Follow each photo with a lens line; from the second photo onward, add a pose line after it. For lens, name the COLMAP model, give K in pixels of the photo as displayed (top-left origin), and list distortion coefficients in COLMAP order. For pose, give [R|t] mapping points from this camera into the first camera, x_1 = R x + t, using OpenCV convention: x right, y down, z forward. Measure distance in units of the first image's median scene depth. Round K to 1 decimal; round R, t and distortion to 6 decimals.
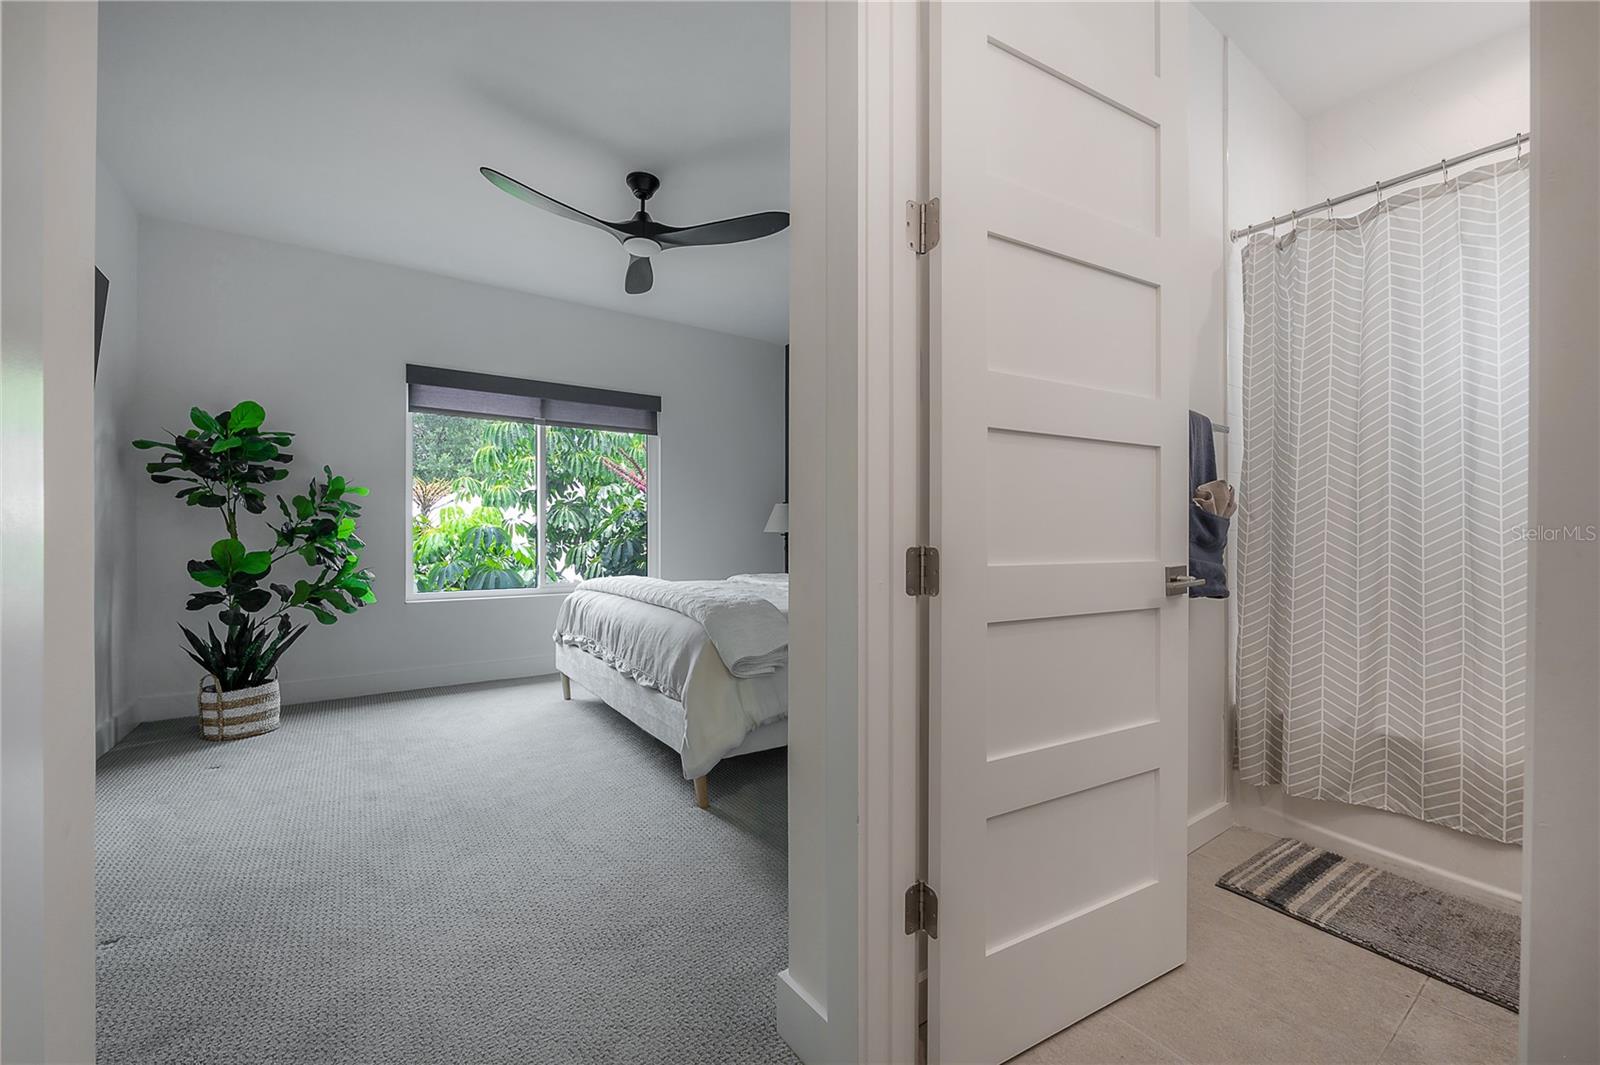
lens RADIAL K [[642.2, 0, 799.5], [0, 642.2, 538.3], [0, 0, 1]] dist [-0.007226, 0.000992]
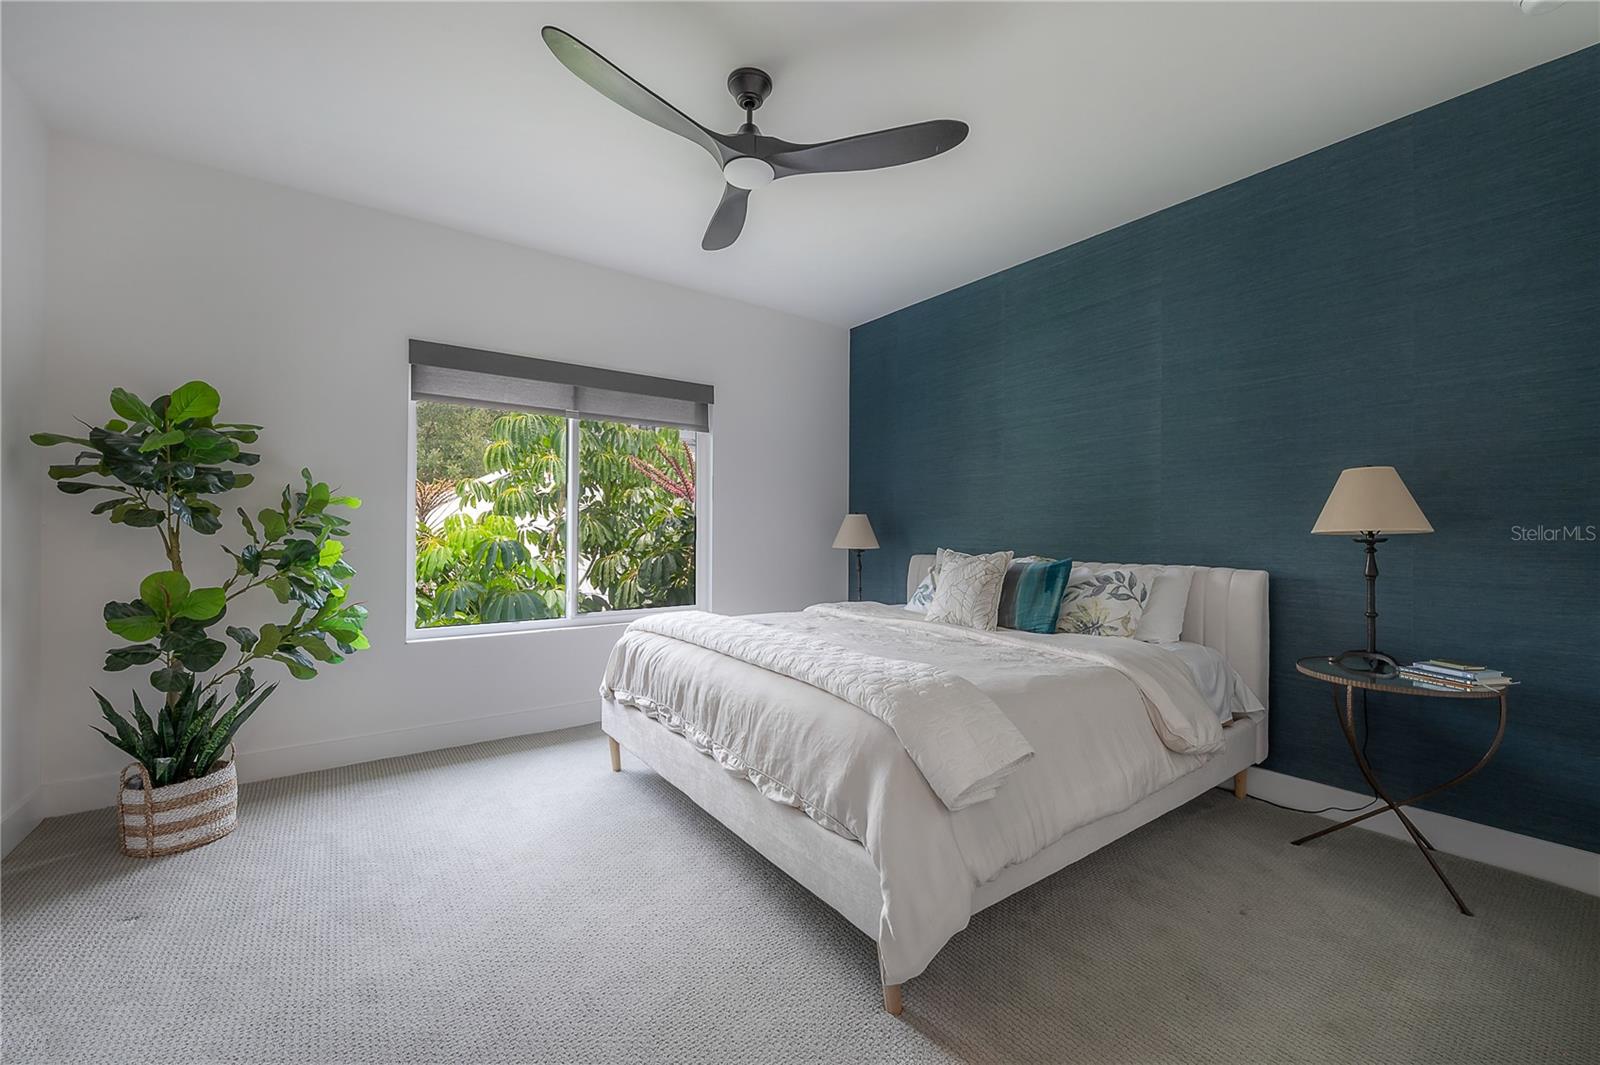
lens RADIAL K [[642.2, 0, 801.6], [0, 642.2, 532.6], [0, 0, 1]] dist [-0.007226, 0.000992]
pose [[0.999788, 0.004184, 0.020182, -0.189486], [-0.004079, 0.999978, -0.005236, -0.041653], [-0.020203, 0.005153, 0.999783, 0.263692]]
